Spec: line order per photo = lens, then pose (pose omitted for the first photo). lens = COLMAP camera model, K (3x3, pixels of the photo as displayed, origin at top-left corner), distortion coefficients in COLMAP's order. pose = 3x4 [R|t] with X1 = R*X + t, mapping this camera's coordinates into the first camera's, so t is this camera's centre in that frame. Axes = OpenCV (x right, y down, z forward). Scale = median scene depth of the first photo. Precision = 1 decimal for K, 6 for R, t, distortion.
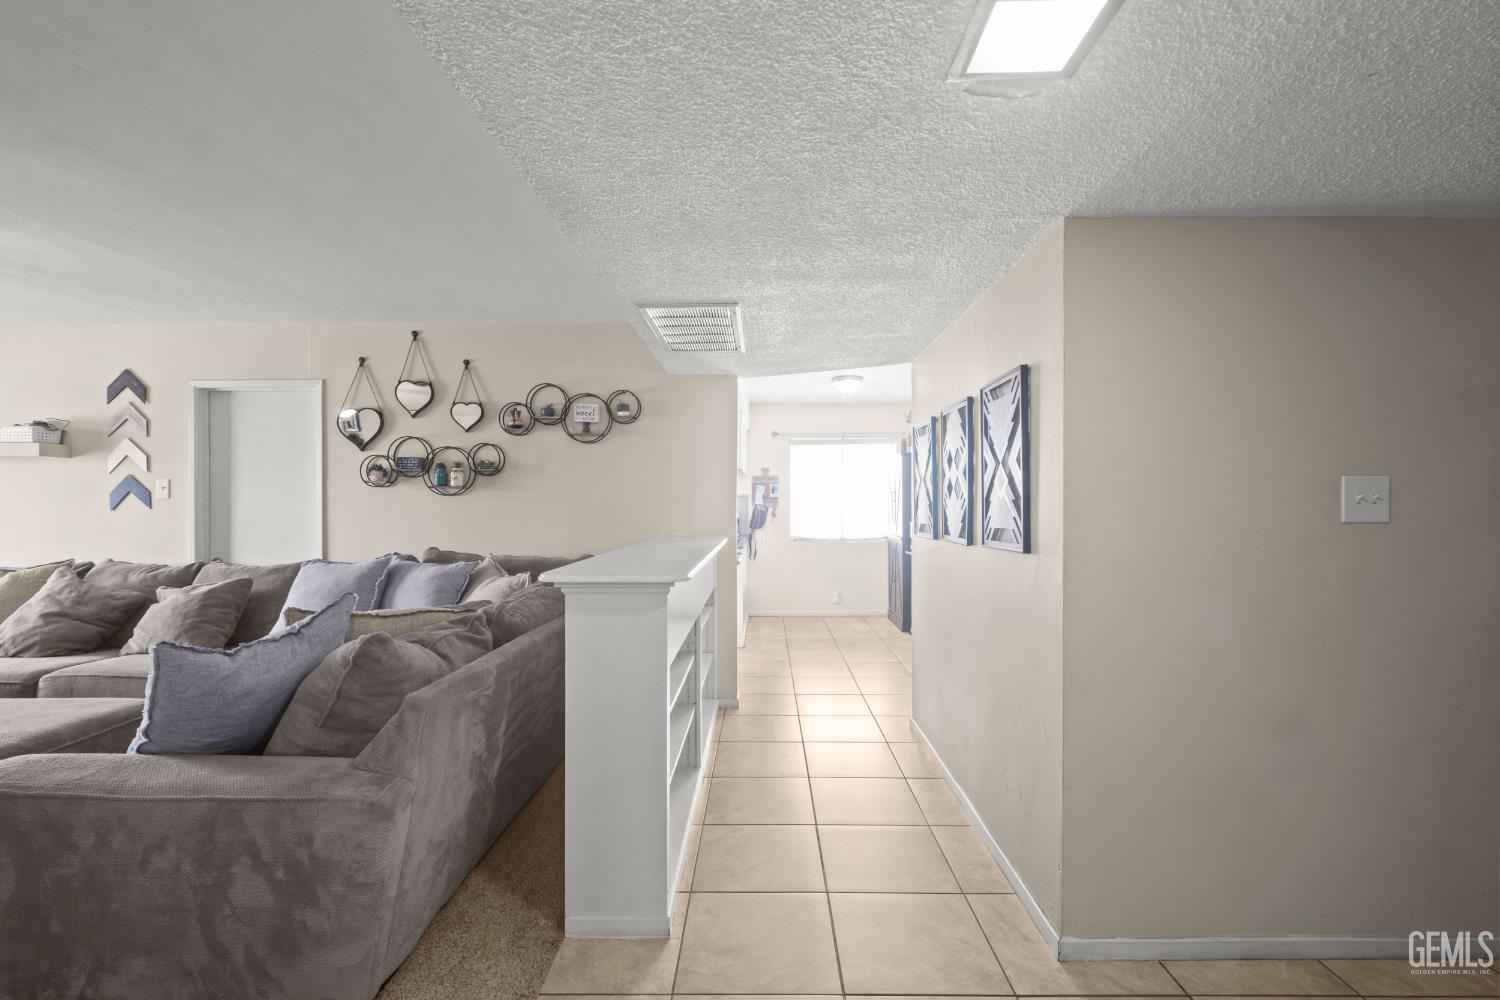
lens RADIAL K [[654.1, 0, 747.0], [0, 654.1, 502.0], [0, 0, 1]] dist [0.003040, -0.003532]
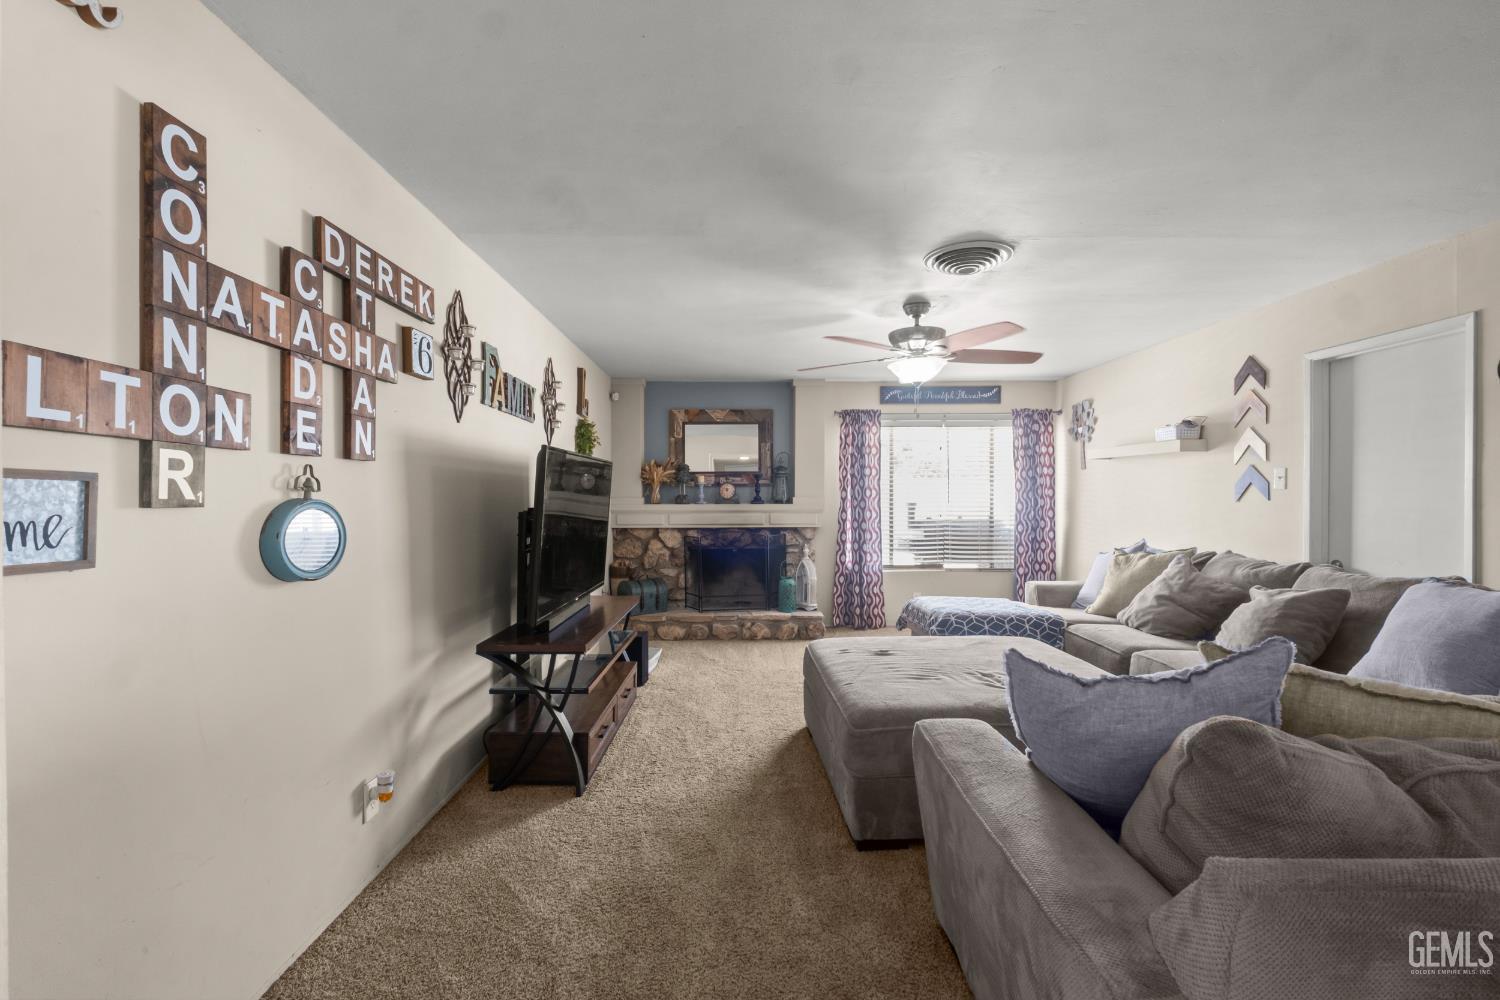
lens RADIAL K [[654.4, 0, 750.0], [0, 654.4, 500.0], [0, 0, 1]] dist [-0.001456, -0.006396]
pose [[0.027574, 0.009936, -0.999570, -0.002001], [0.000805, 0.999950, 0.009962, -0.000112], [0.999619, -0.001079, 0.027564, 0.244358]]
